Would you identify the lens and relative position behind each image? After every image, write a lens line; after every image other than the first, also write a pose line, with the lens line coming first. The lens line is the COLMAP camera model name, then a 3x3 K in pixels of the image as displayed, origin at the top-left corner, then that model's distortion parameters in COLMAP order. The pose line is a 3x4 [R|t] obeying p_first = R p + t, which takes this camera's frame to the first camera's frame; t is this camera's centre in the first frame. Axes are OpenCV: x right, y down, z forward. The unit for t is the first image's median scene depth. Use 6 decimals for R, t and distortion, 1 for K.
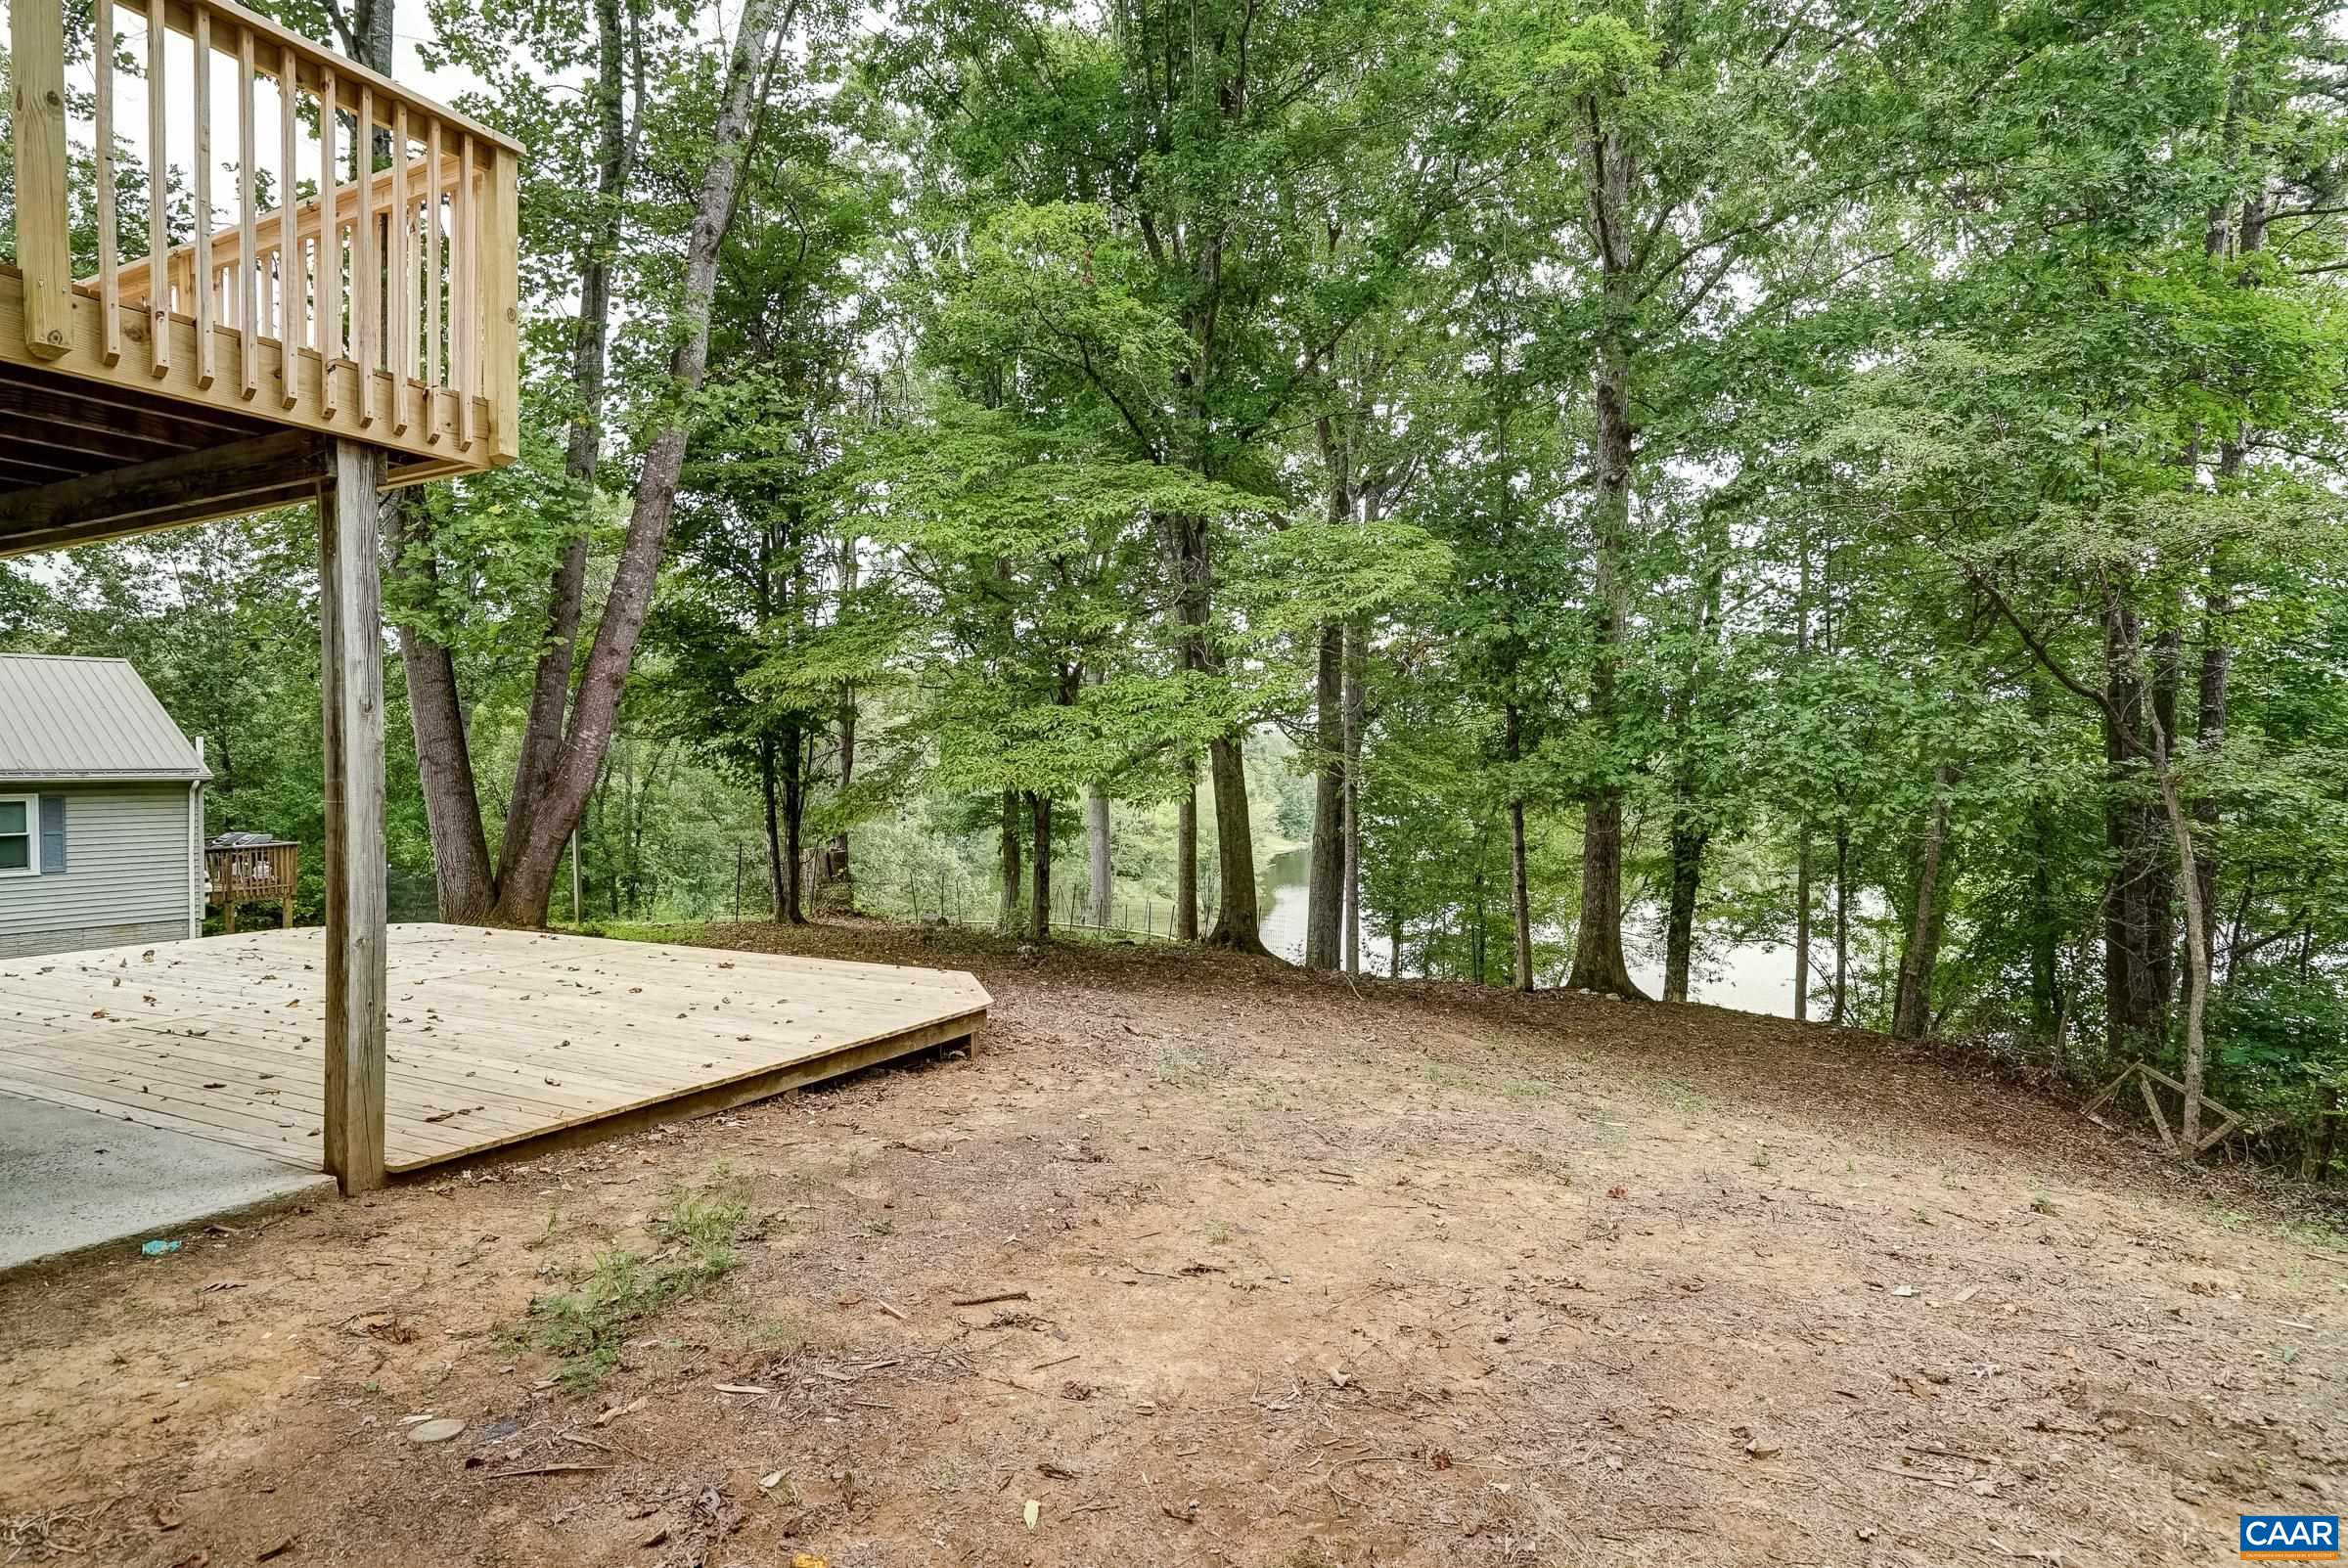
lens RADIAL K [[1333.5, 0, 1167.7], [0, 1333.5, 776.7], [0, 0, 1]] dist [-0.029636, 0.019846]
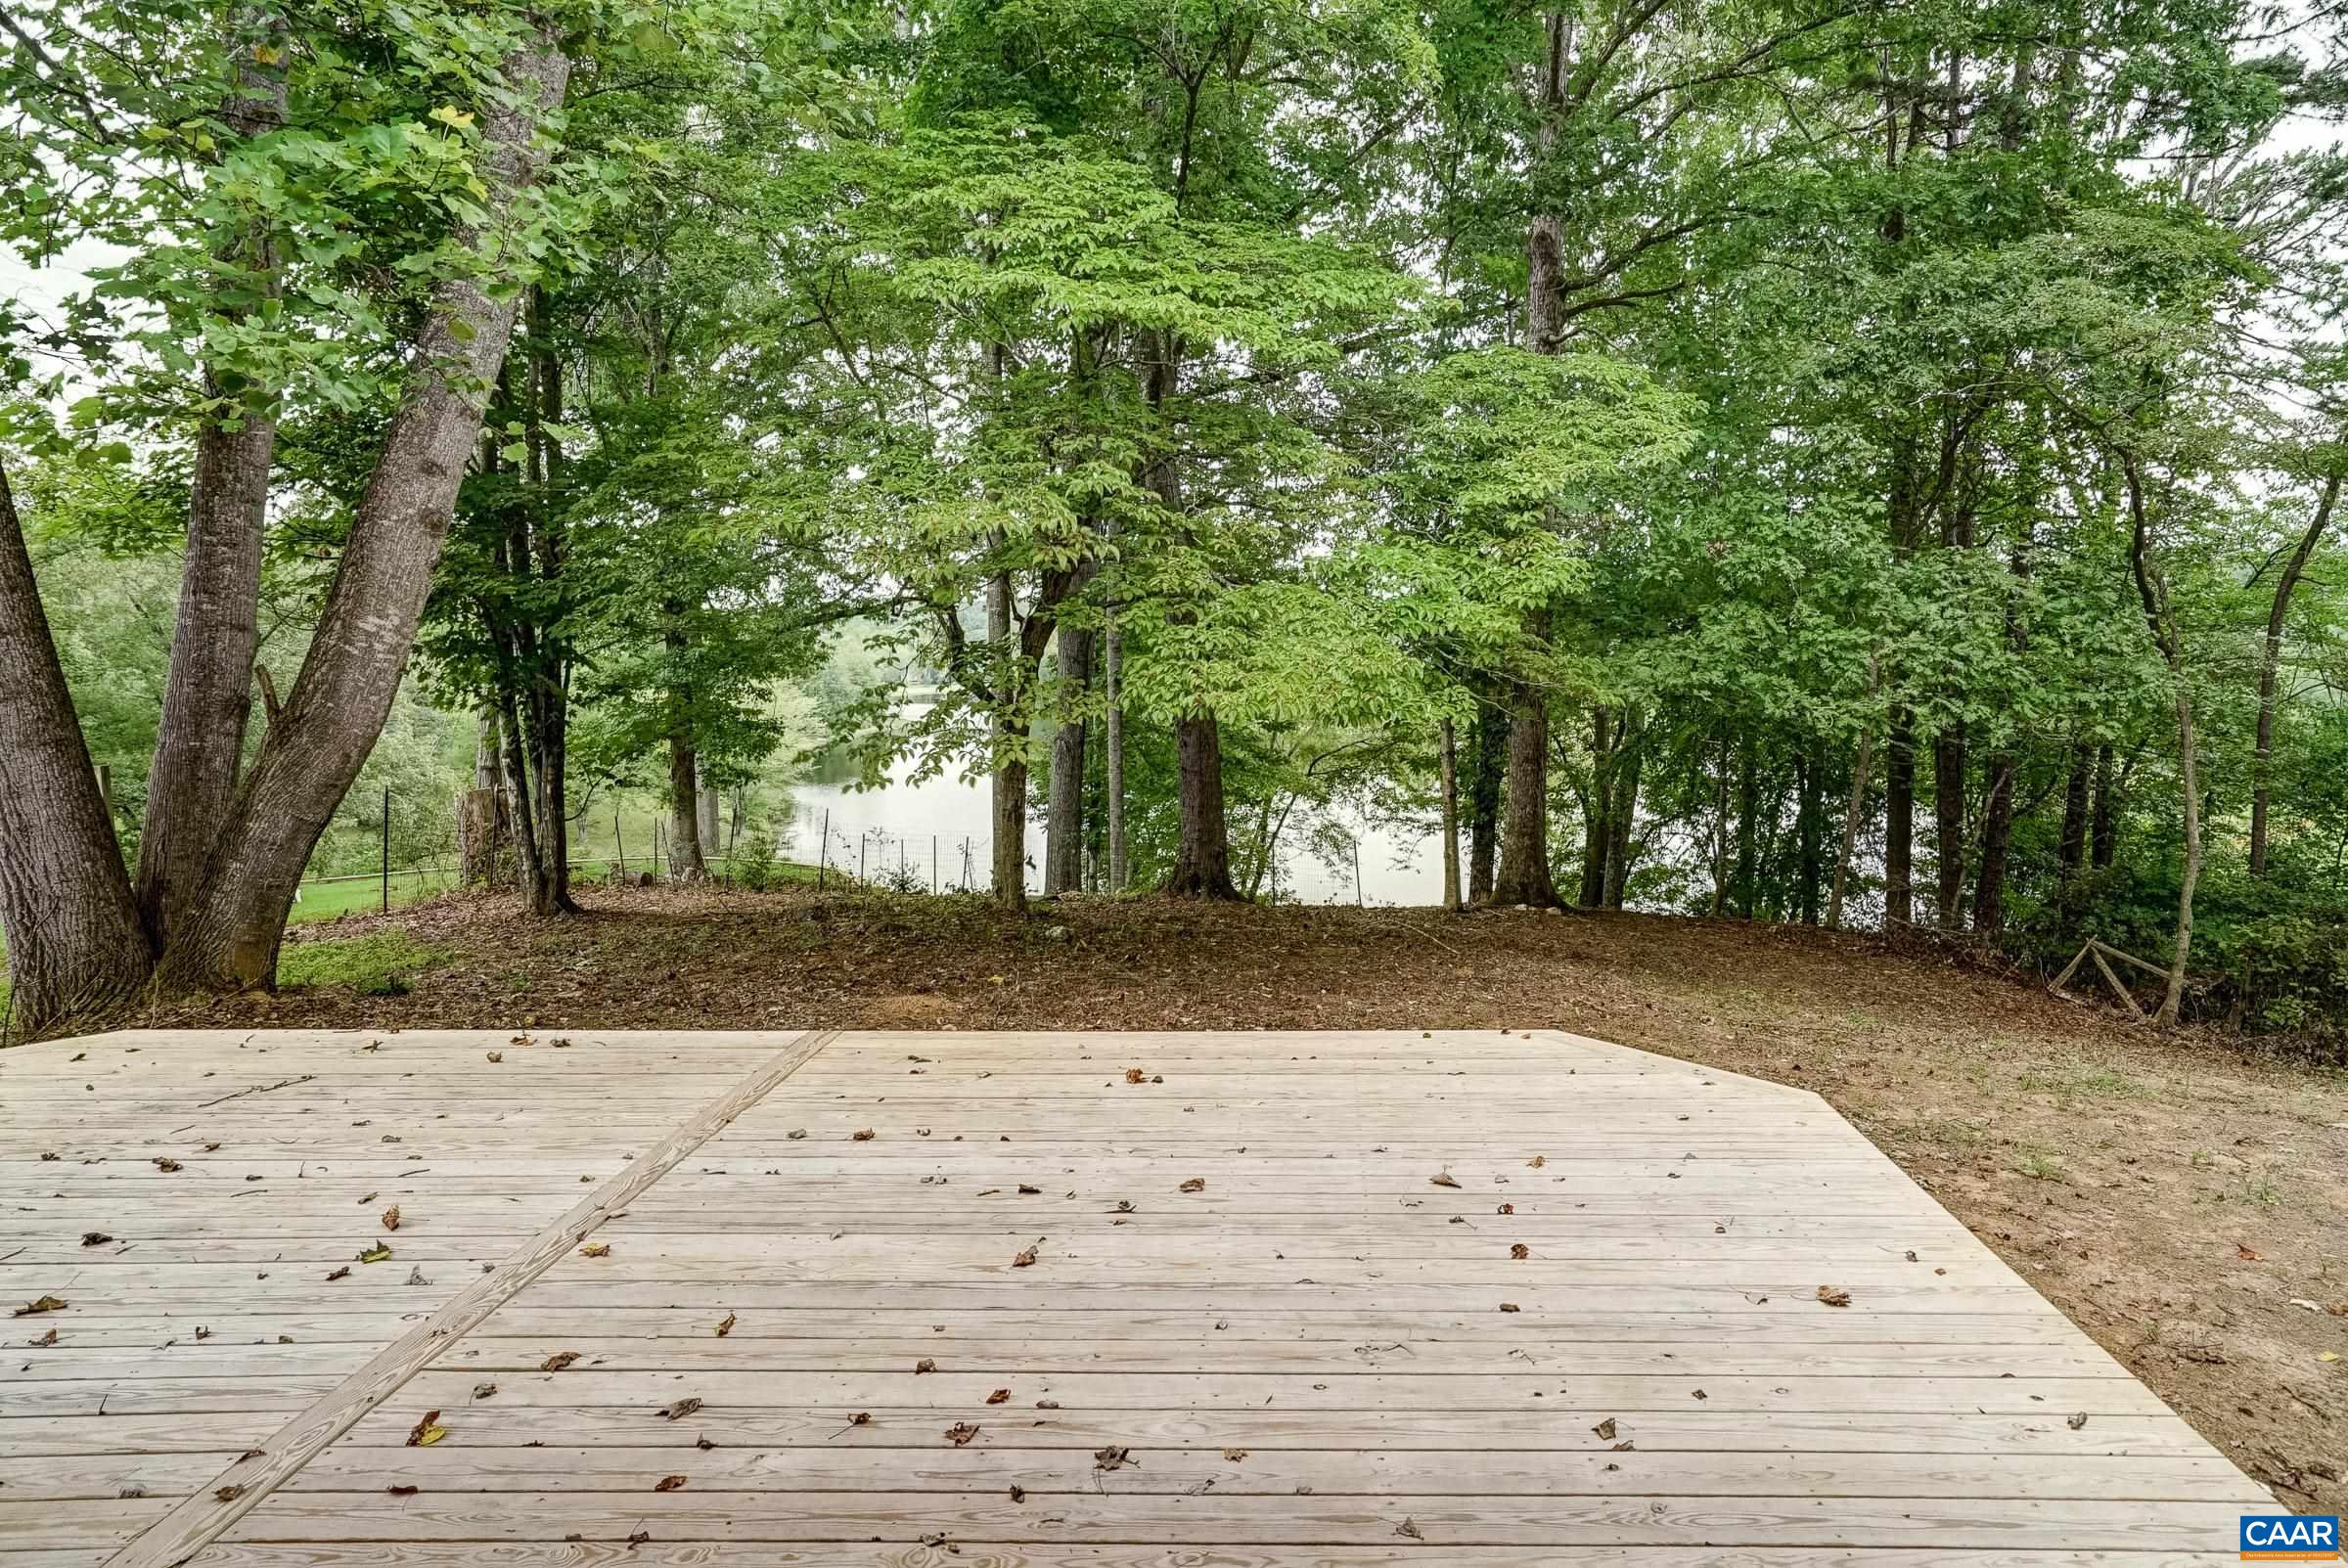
lens RADIAL K [[1333.5, 0, 1185.2], [0, 1333.5, 793.7], [0, 0, 1]] dist [-0.029636, 0.019846]
pose [[0.892384, -0.052746, 0.448184, -0.212270], [0.007698, 0.994781, 0.101746, -0.008615], [-0.451211, -0.087347, 0.888132, 0.205358]]
